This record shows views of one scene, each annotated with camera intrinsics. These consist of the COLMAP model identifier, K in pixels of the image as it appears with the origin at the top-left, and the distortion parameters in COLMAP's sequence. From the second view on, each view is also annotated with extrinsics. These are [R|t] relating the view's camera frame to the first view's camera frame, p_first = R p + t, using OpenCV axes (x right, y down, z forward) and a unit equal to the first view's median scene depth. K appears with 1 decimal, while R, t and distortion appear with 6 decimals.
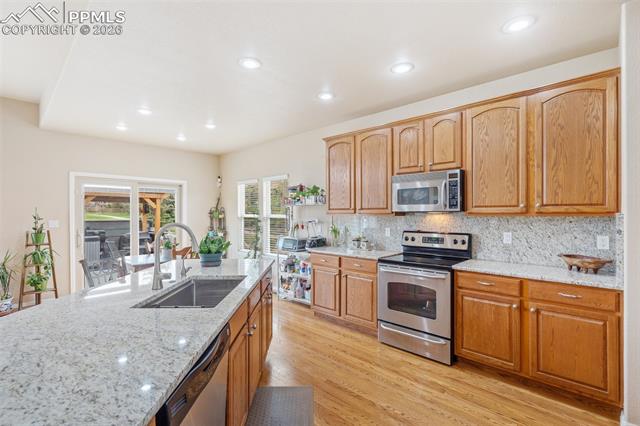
lens RADIAL K [[296.3, 0, 315.2], [0, 296.3, 213.4], [0, 0, 1]] dist [-0.004401, 0.002895]
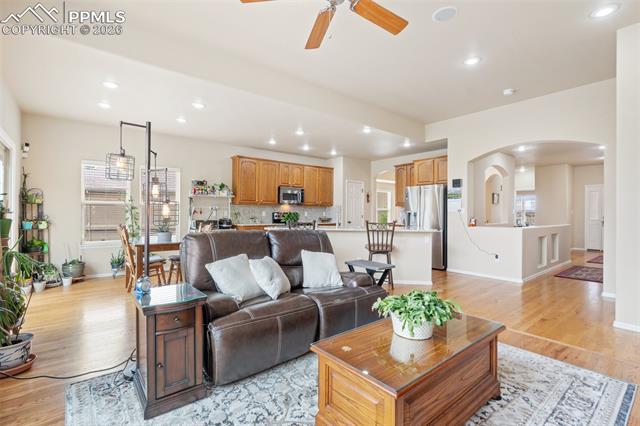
lens RADIAL K [[296.3, 0, 318.8], [0, 296.3, 212.3], [0, 0, 1]] dist [-0.004401, 0.002895]
pose [[0.119111, 0.008252, 0.992847, -1.443575], [-0.005068, 0.999957, -0.007703, 0.059387], [-0.992868, -0.004114, 0.119148, 0.365308]]
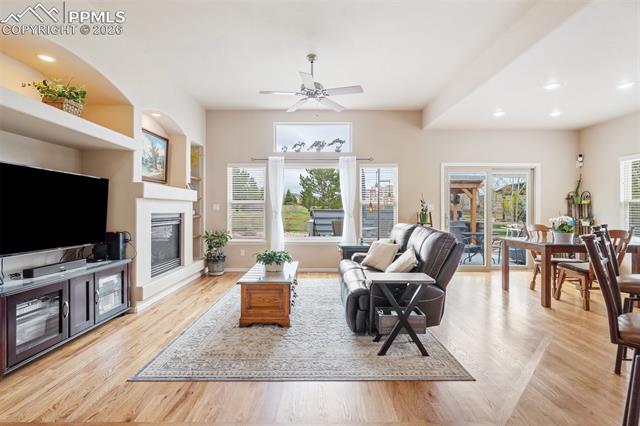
lens RADIAL K [[296.3, 0, 315.6], [0, 296.3, 210.5], [0, 0, 1]] dist [-0.004401, 0.002895]
pose [[0.692007, 0.004118, -0.721879, -0.367660], [-0.004039, 0.999990, 0.001833, 0.053498], [0.721880, 0.001647, 0.692017, -0.191877]]
